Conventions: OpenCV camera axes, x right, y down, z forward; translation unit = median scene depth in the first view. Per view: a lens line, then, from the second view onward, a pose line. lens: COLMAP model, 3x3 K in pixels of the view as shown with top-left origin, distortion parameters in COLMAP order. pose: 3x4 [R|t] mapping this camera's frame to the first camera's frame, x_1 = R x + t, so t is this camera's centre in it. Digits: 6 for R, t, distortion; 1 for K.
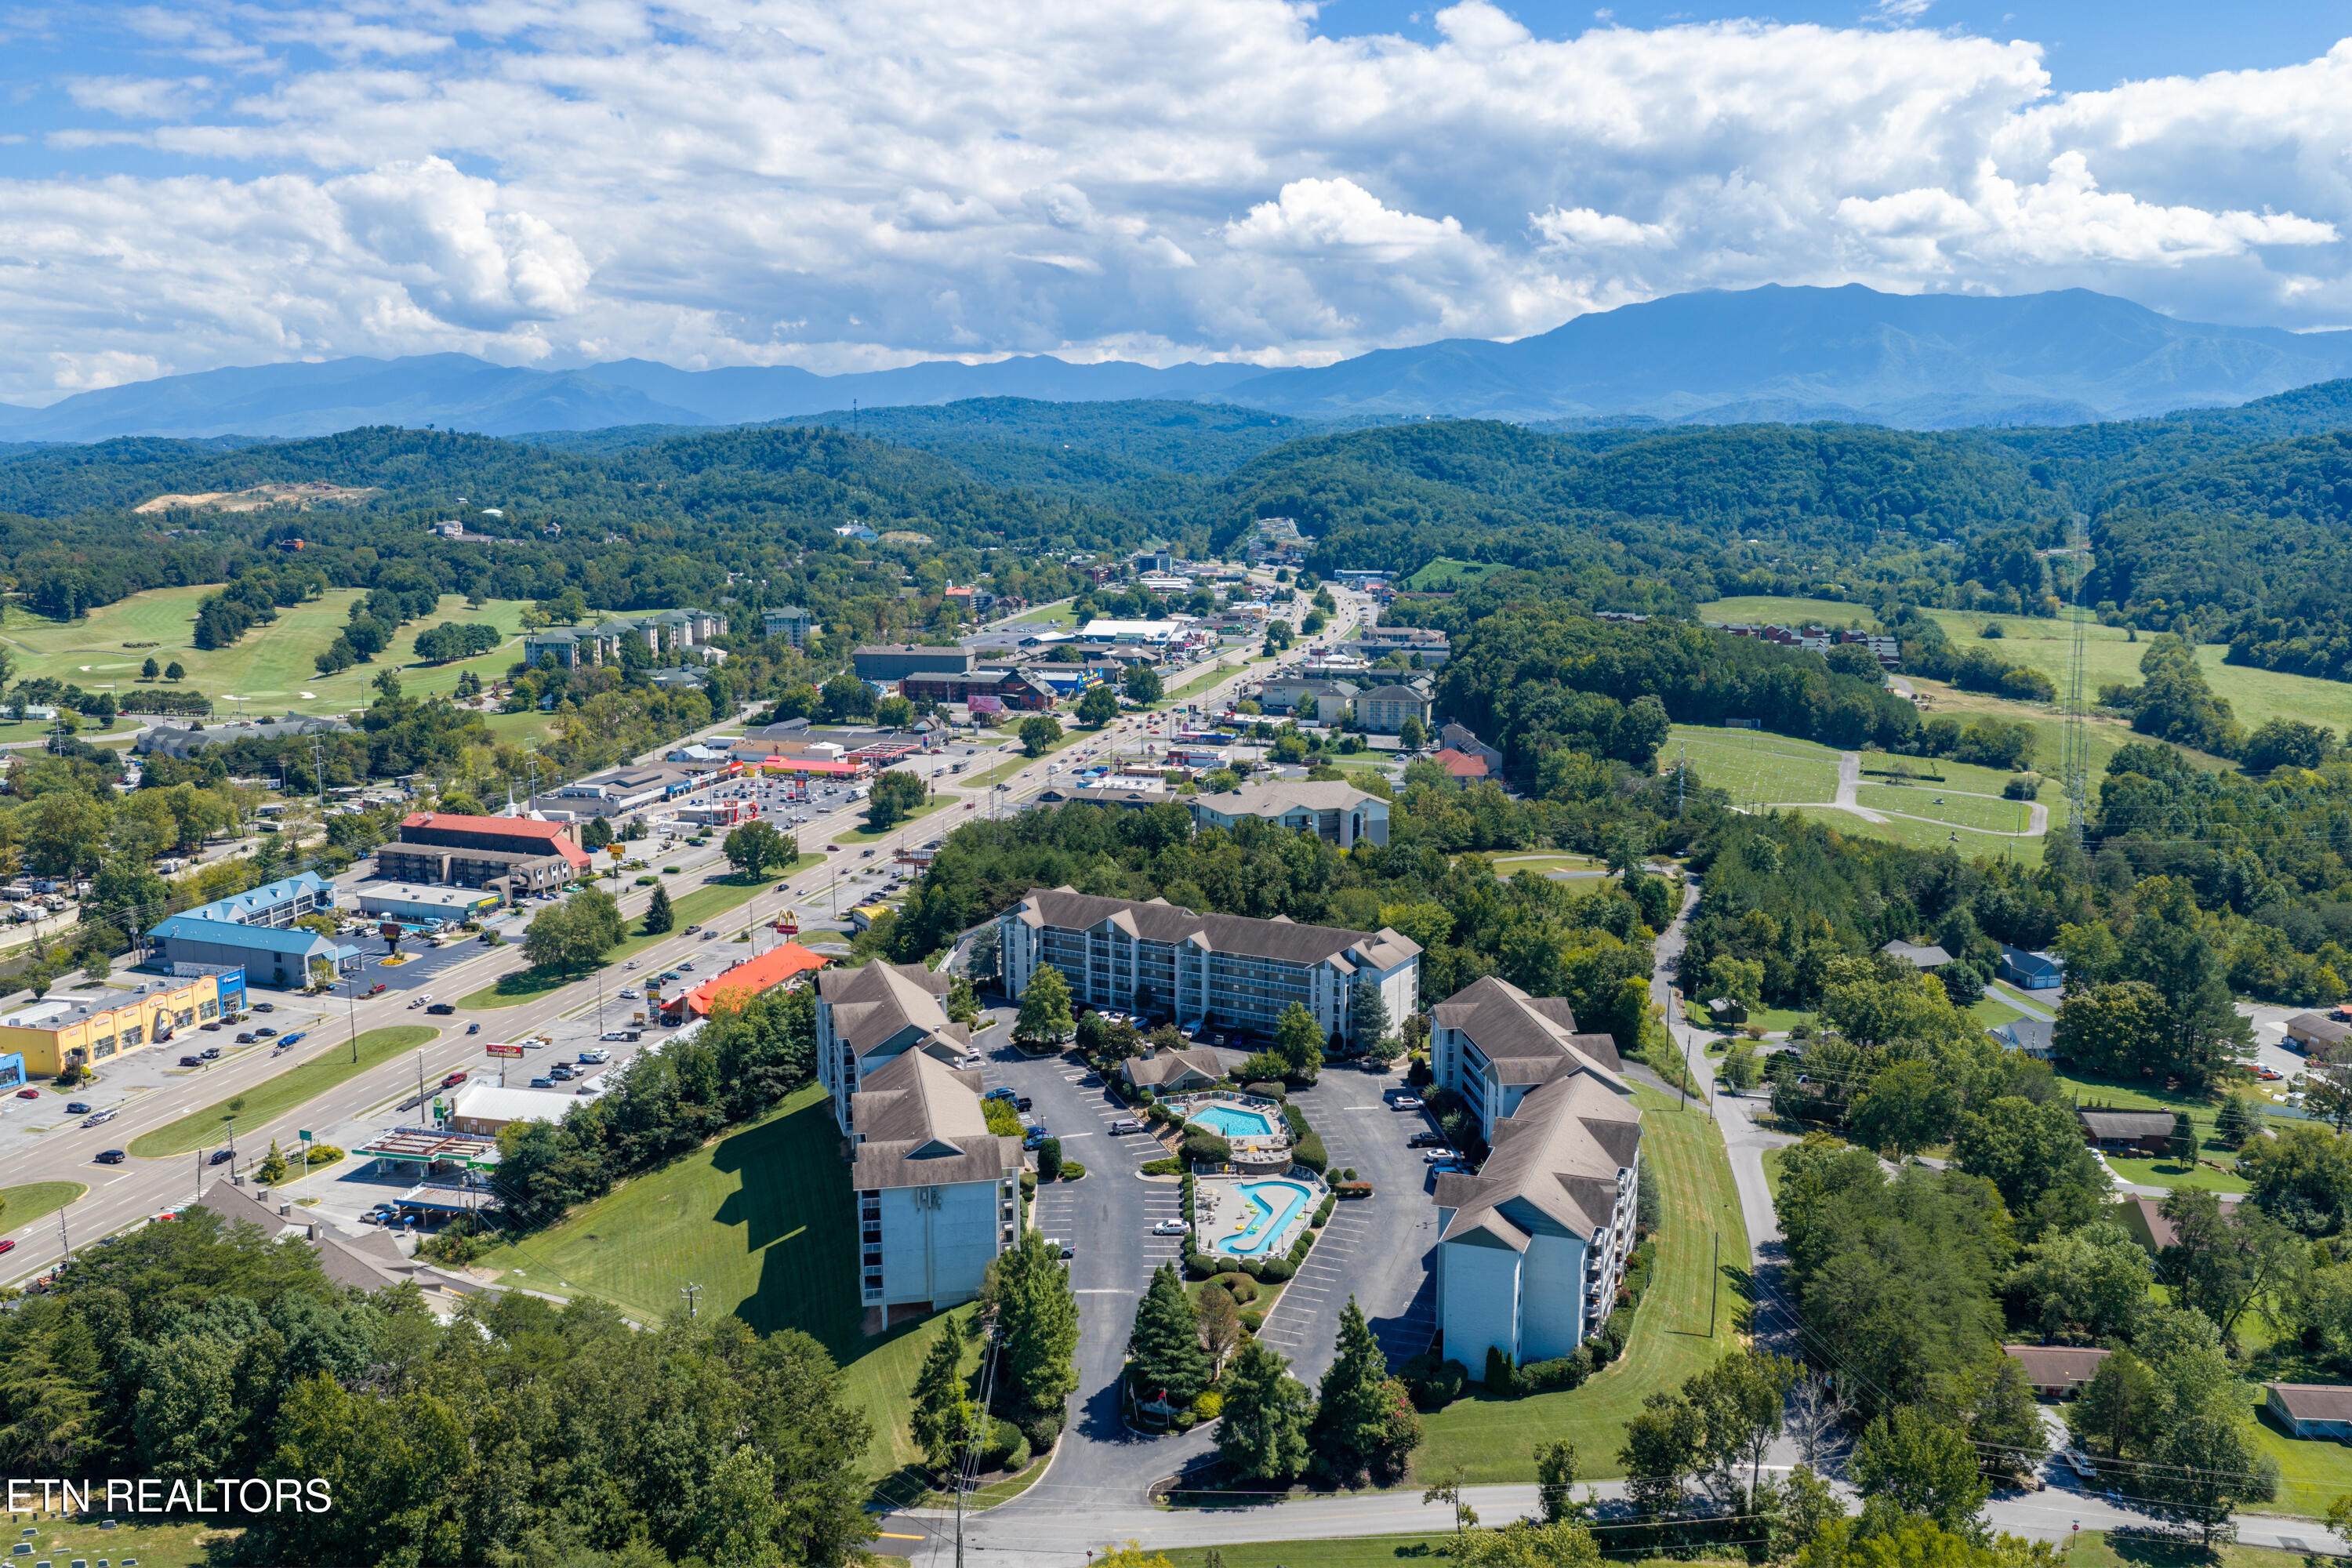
lens RADIAL K [[1944.1, 0, 1176.1], [0, 1944.1, 832.4], [0, 0, 1]] dist [0.019865, -0.031117]
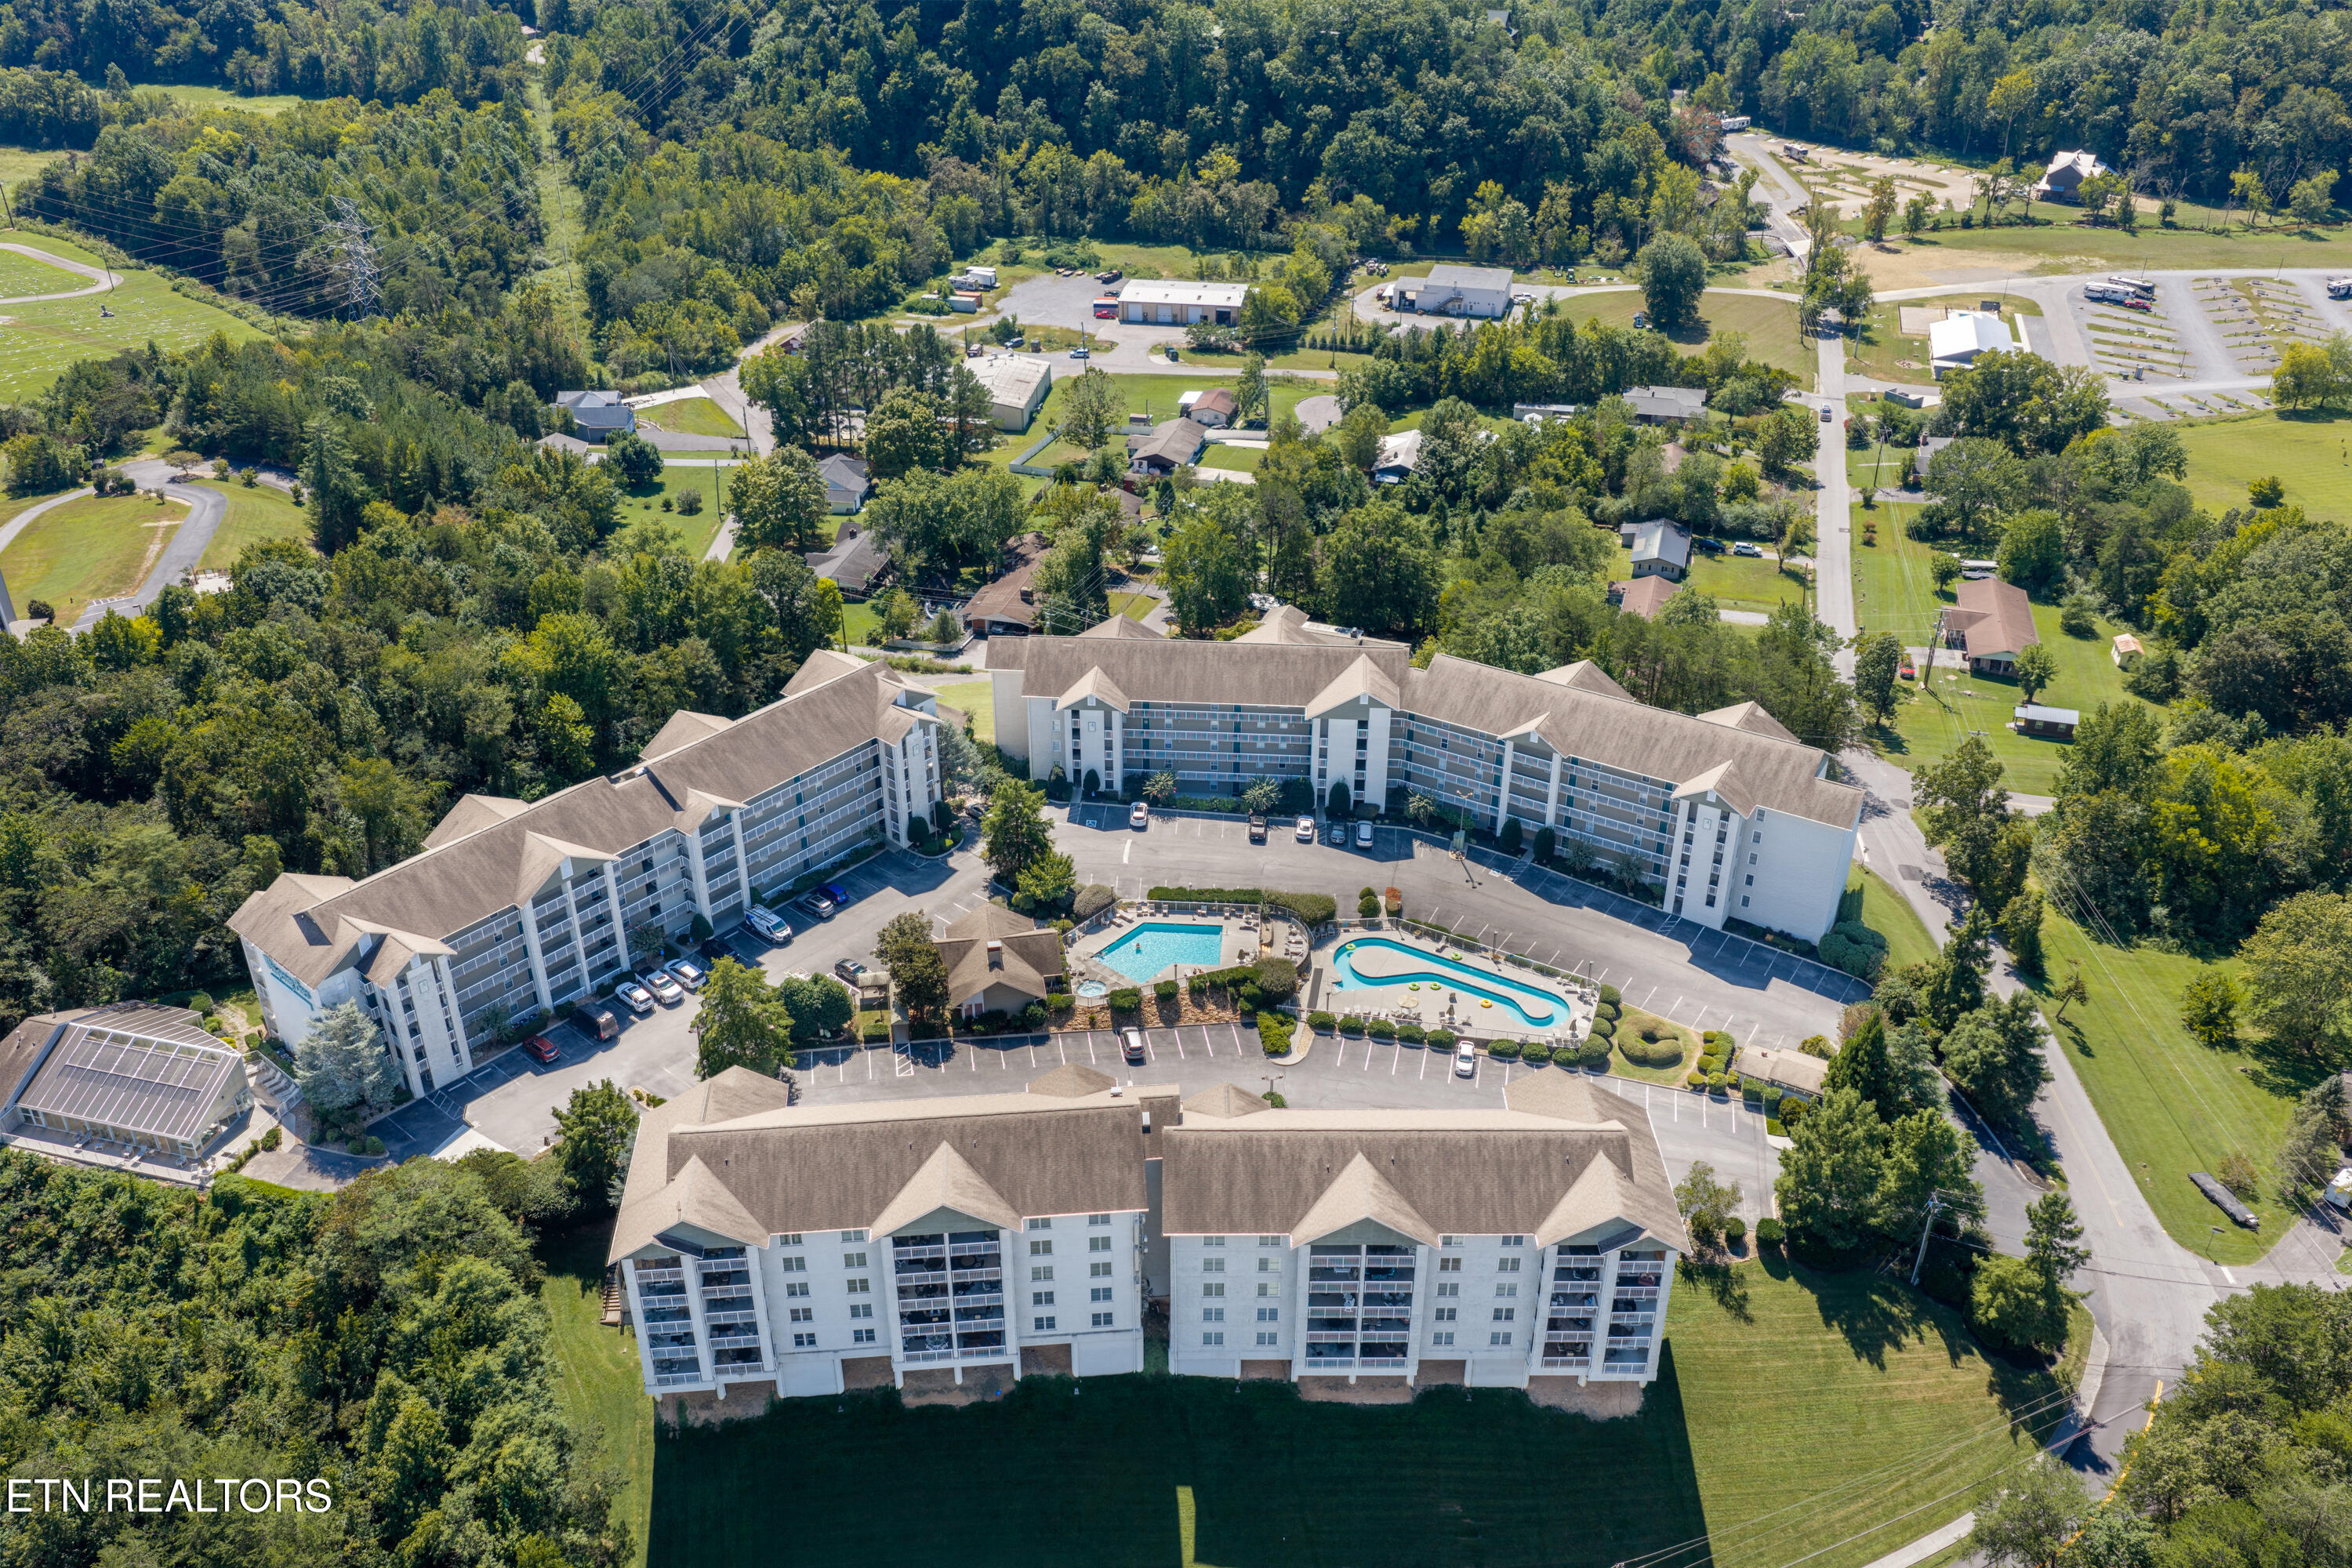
lens RADIAL K [[1944.1, 0, 1171.5], [0, 1944.1, 779.4], [0, 0, 1]] dist [0.019865, -0.031117]
pose [[0.194093, -0.496560, 0.846023, -0.090756], [0.182110, 0.865672, 0.466313, -0.040412], [-0.963931, 0.063562, 0.258450, 0.129782]]
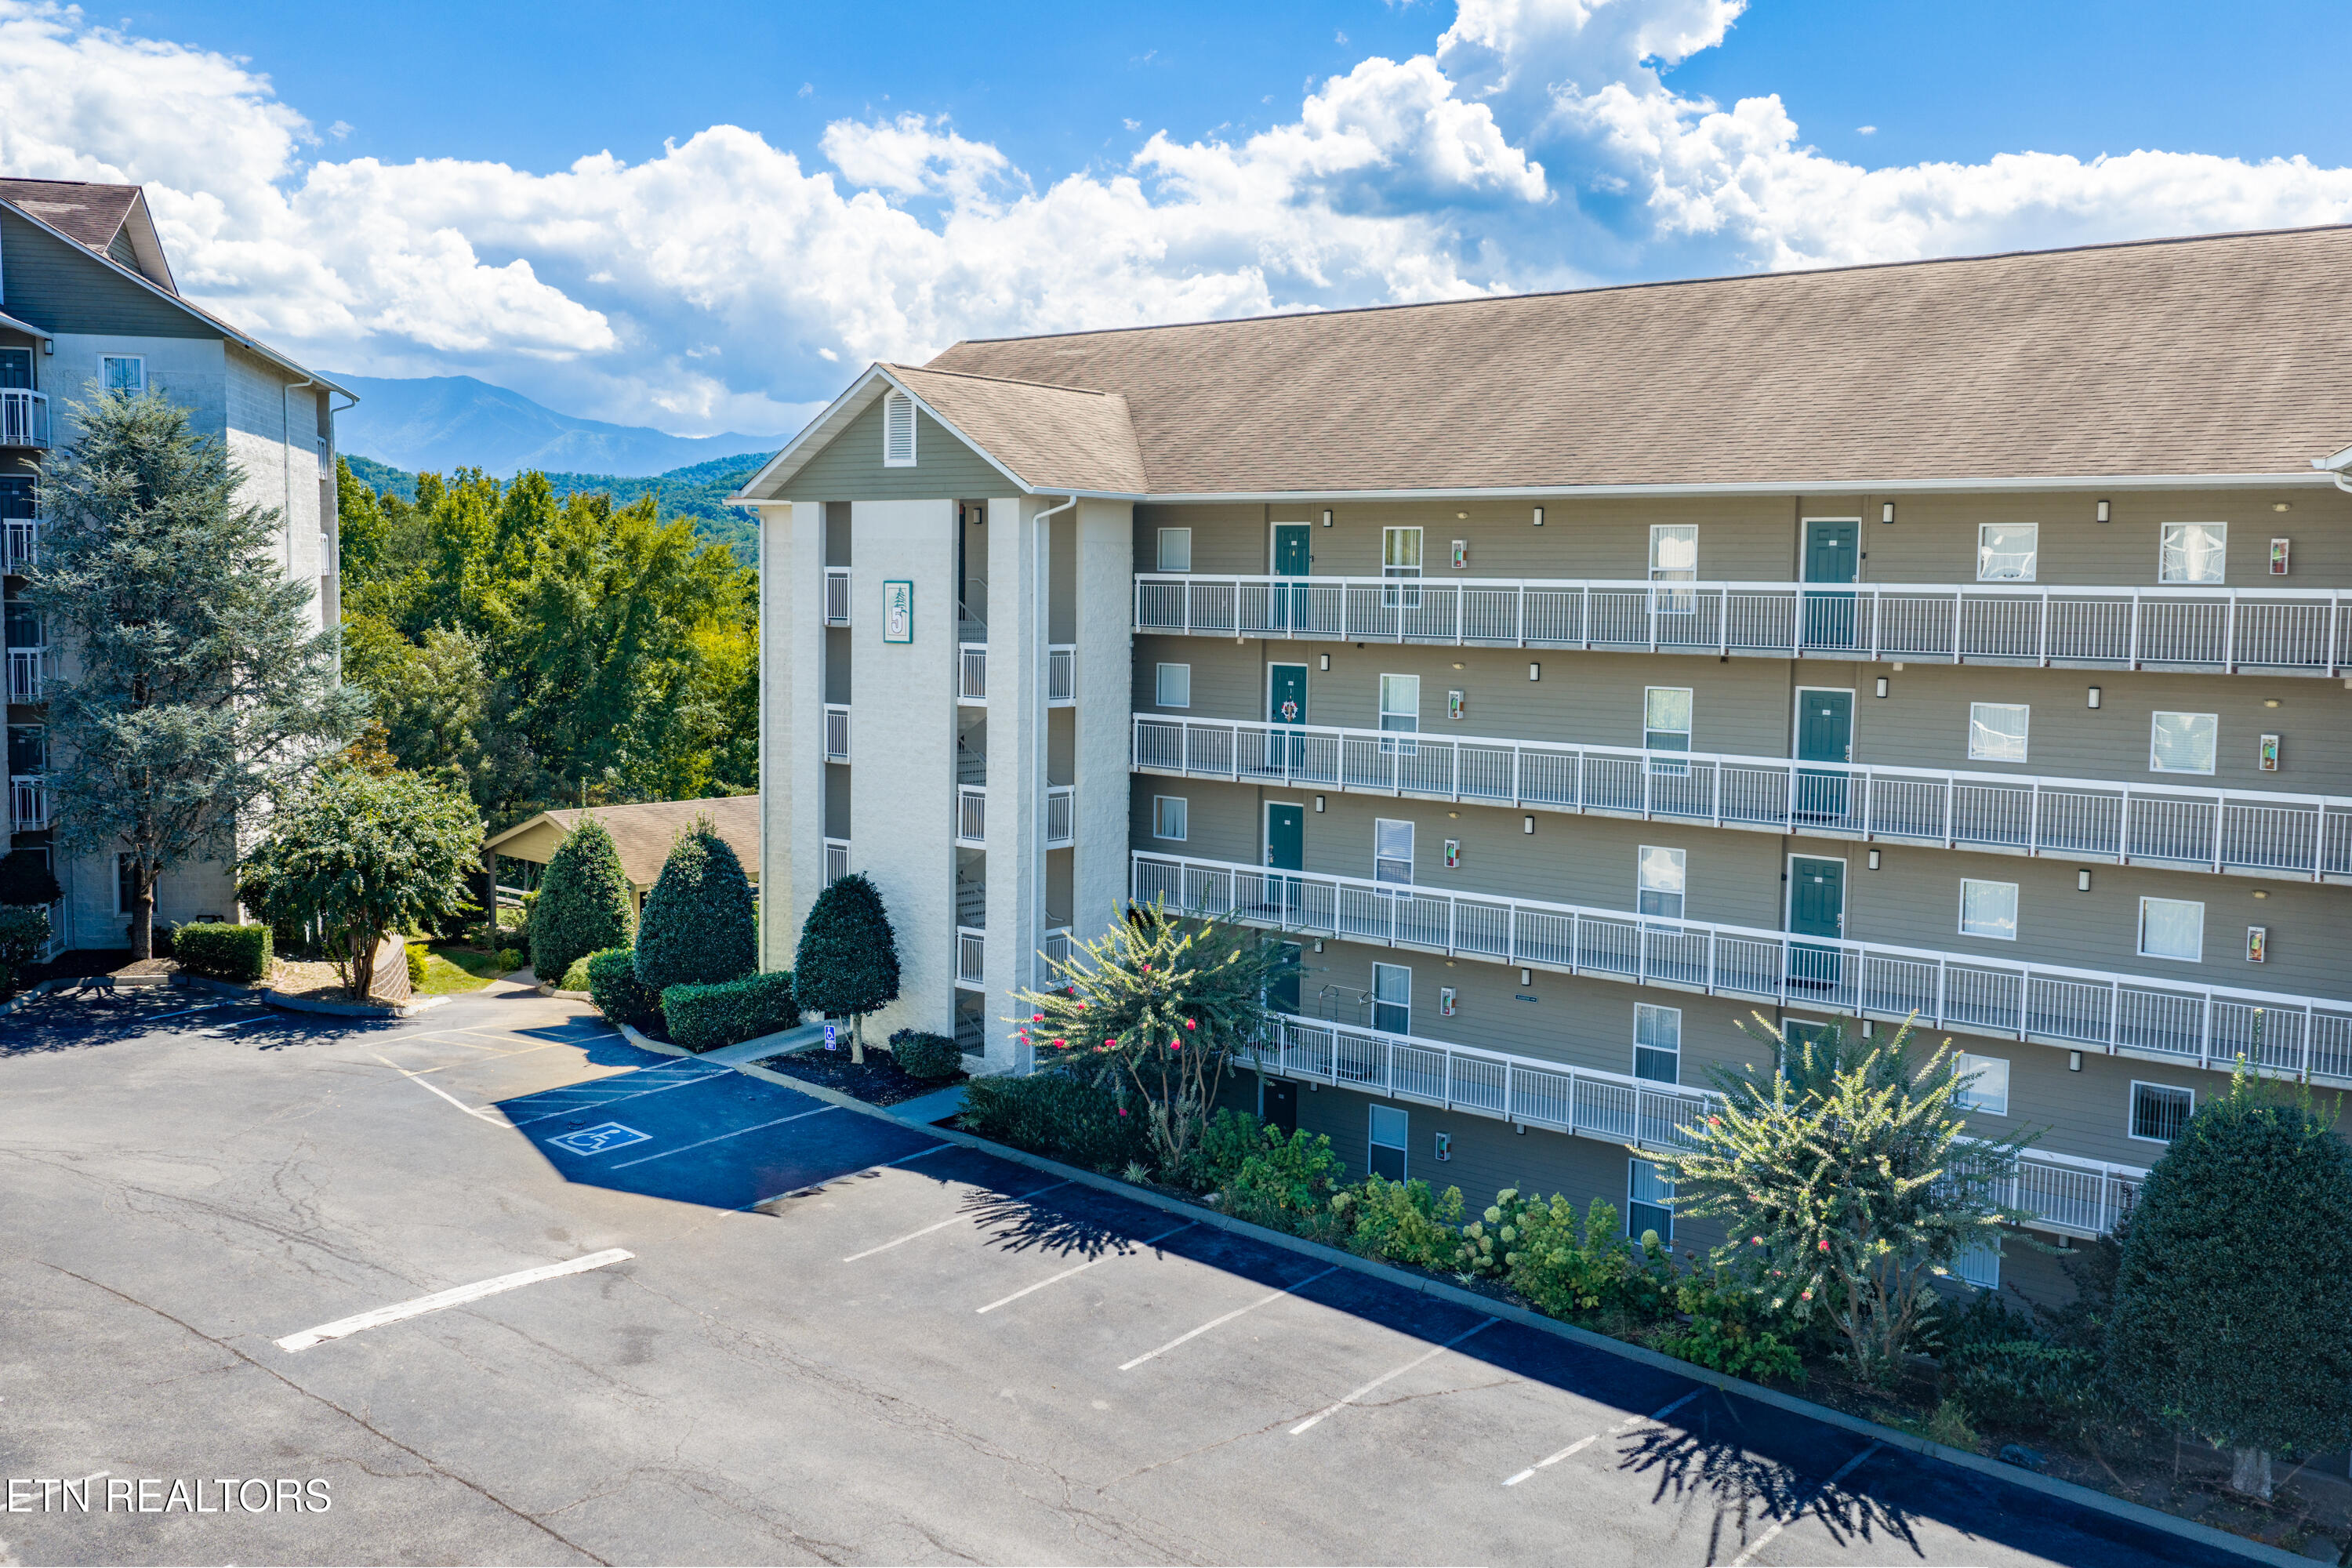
lens RADIAL K [[1944.1, 0, 1176.7], [0, 1944.1, 780.8], [0, 0, 1]] dist [0.019865, -0.031117]
pose [[0.728375, -0.046299, 0.683613, 0.009761], [0.119758, 0.990959, -0.060486, 0.021327], [-0.674632, 0.125925, 0.727334, 0.151101]]
